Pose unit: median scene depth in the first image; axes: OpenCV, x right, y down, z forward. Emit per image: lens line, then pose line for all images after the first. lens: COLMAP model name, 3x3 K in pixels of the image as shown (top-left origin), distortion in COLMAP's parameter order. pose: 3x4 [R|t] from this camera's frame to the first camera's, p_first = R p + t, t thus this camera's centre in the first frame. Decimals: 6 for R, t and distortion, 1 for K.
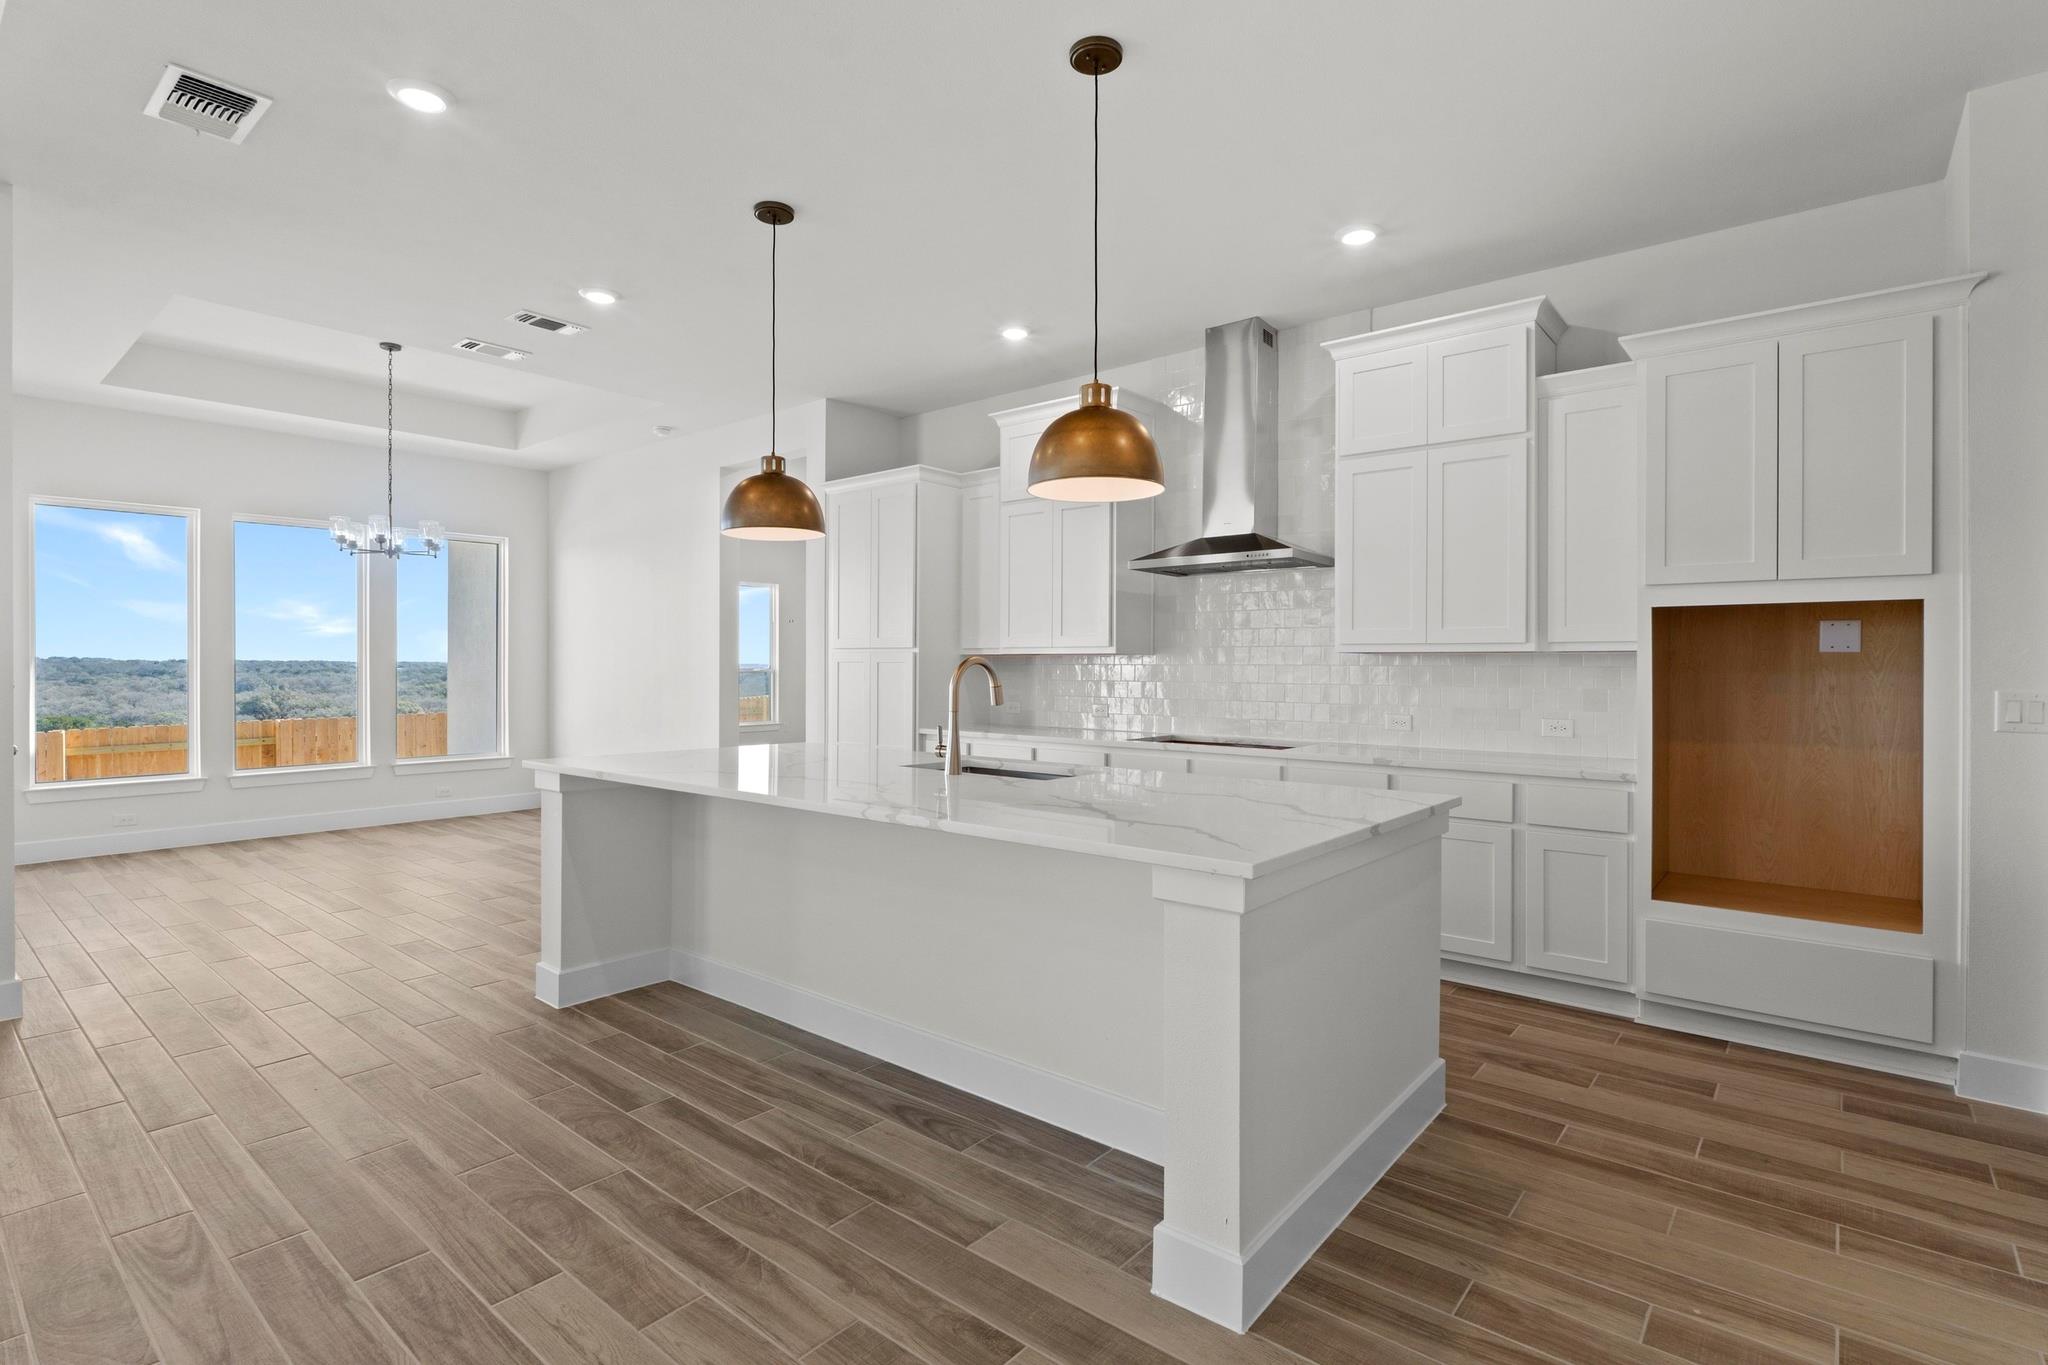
lens RADIAL K [[989.3, 0, 1014.6], [0, 989.3, 666.1], [0, 0, 1]] dist [-0.006423, -0.000226]
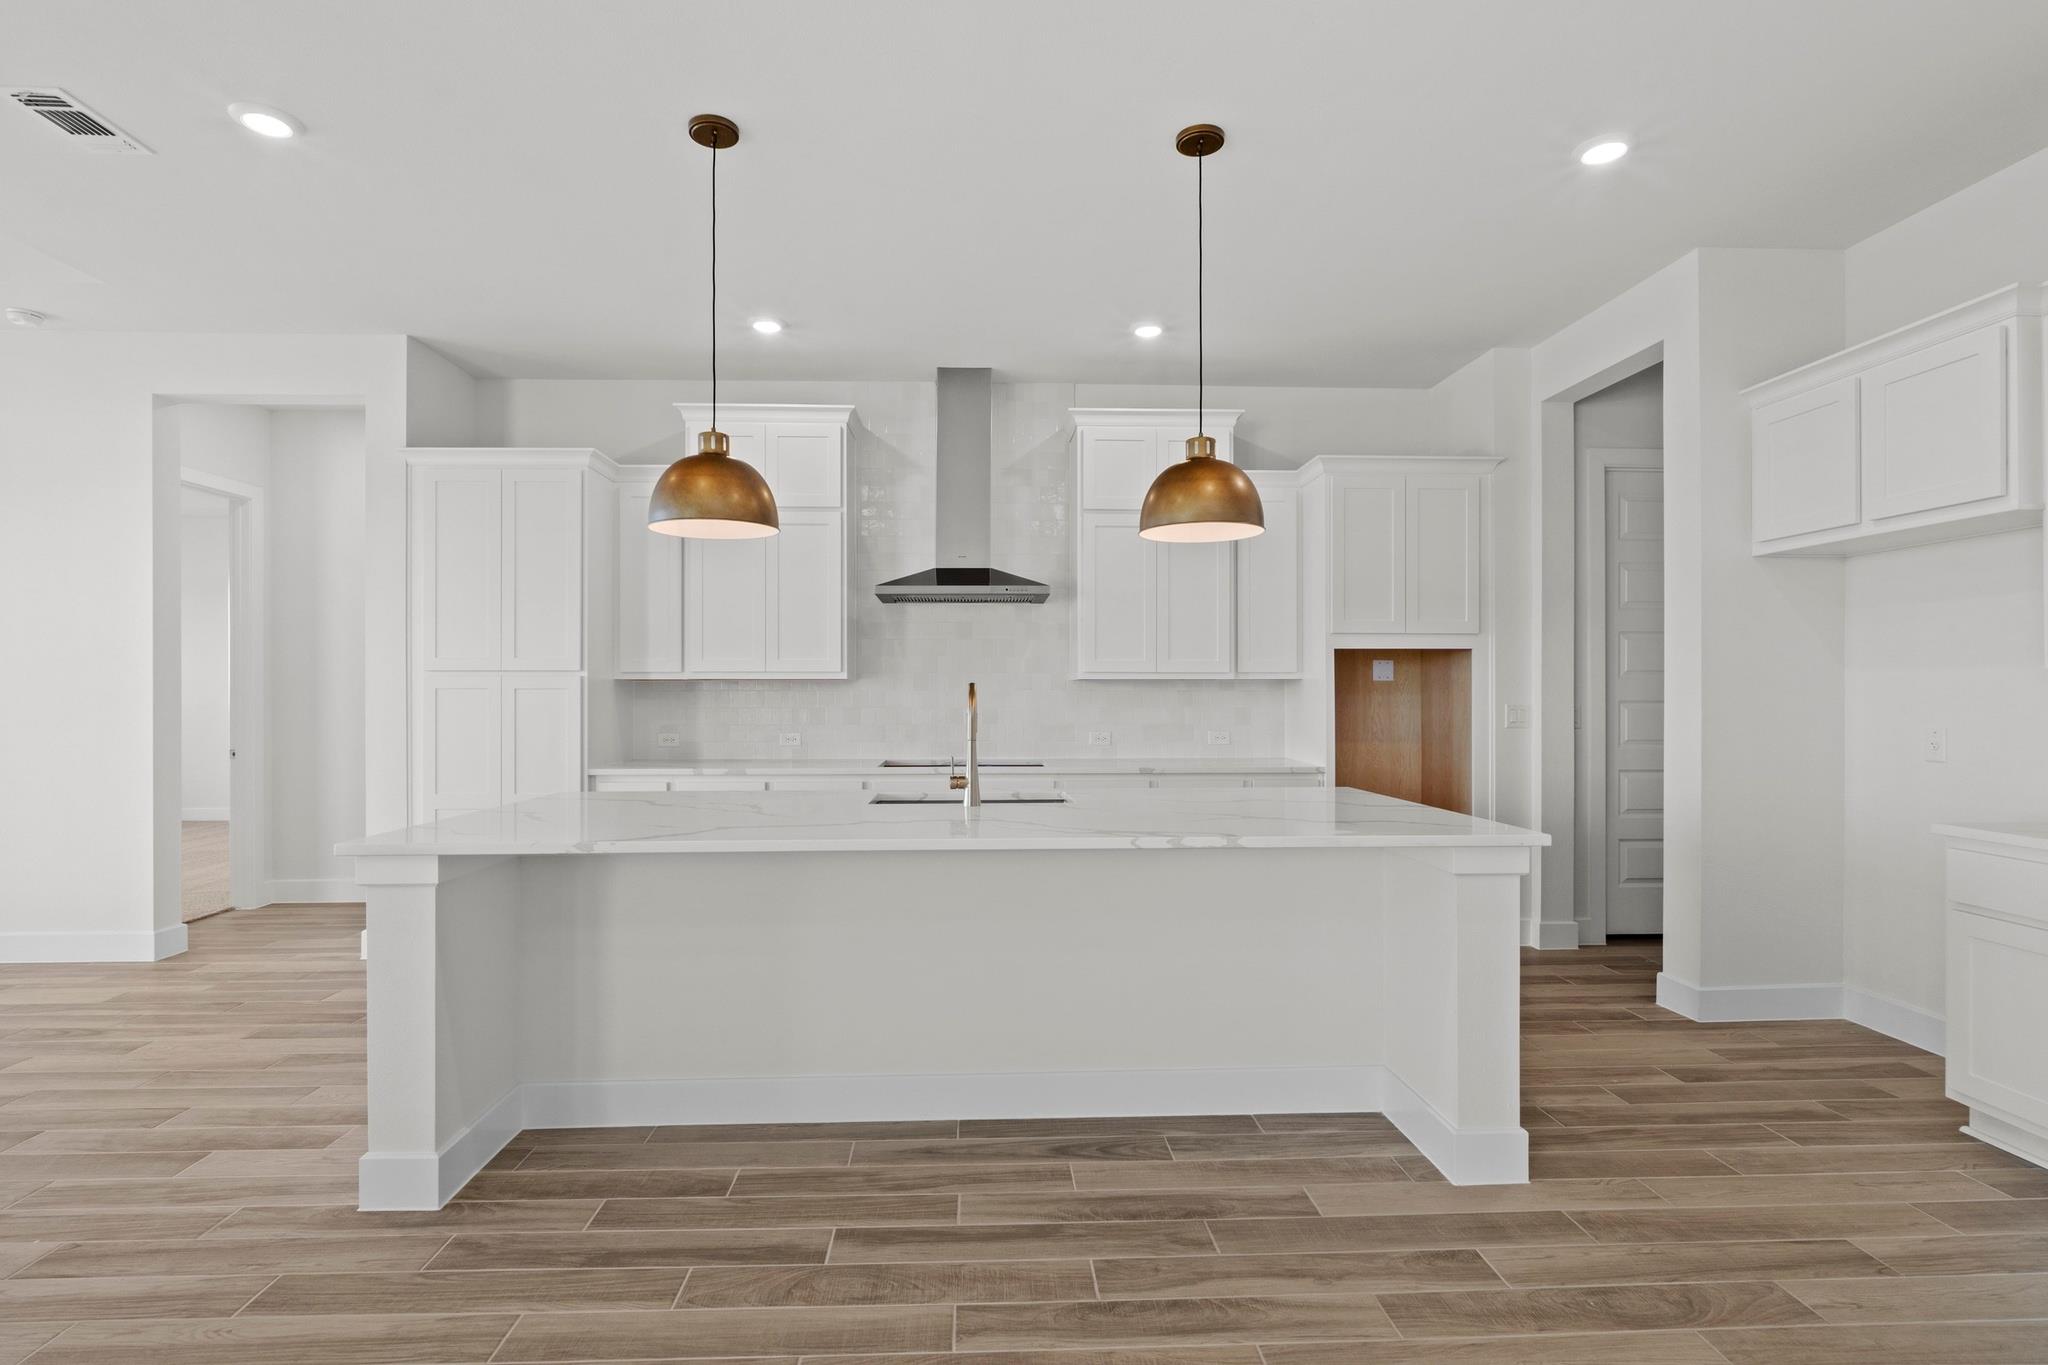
lens RADIAL K [[989.3, 0, 1016.0], [0, 989.3, 695.0], [0, 0, 1]] dist [-0.006423, -0.000226]
pose [[0.737922, -0.006461, 0.674855, -0.647843], [0.004124, 0.999979, 0.005064, -0.002037], [-0.674874, -0.000954, 0.737933, 0.256684]]
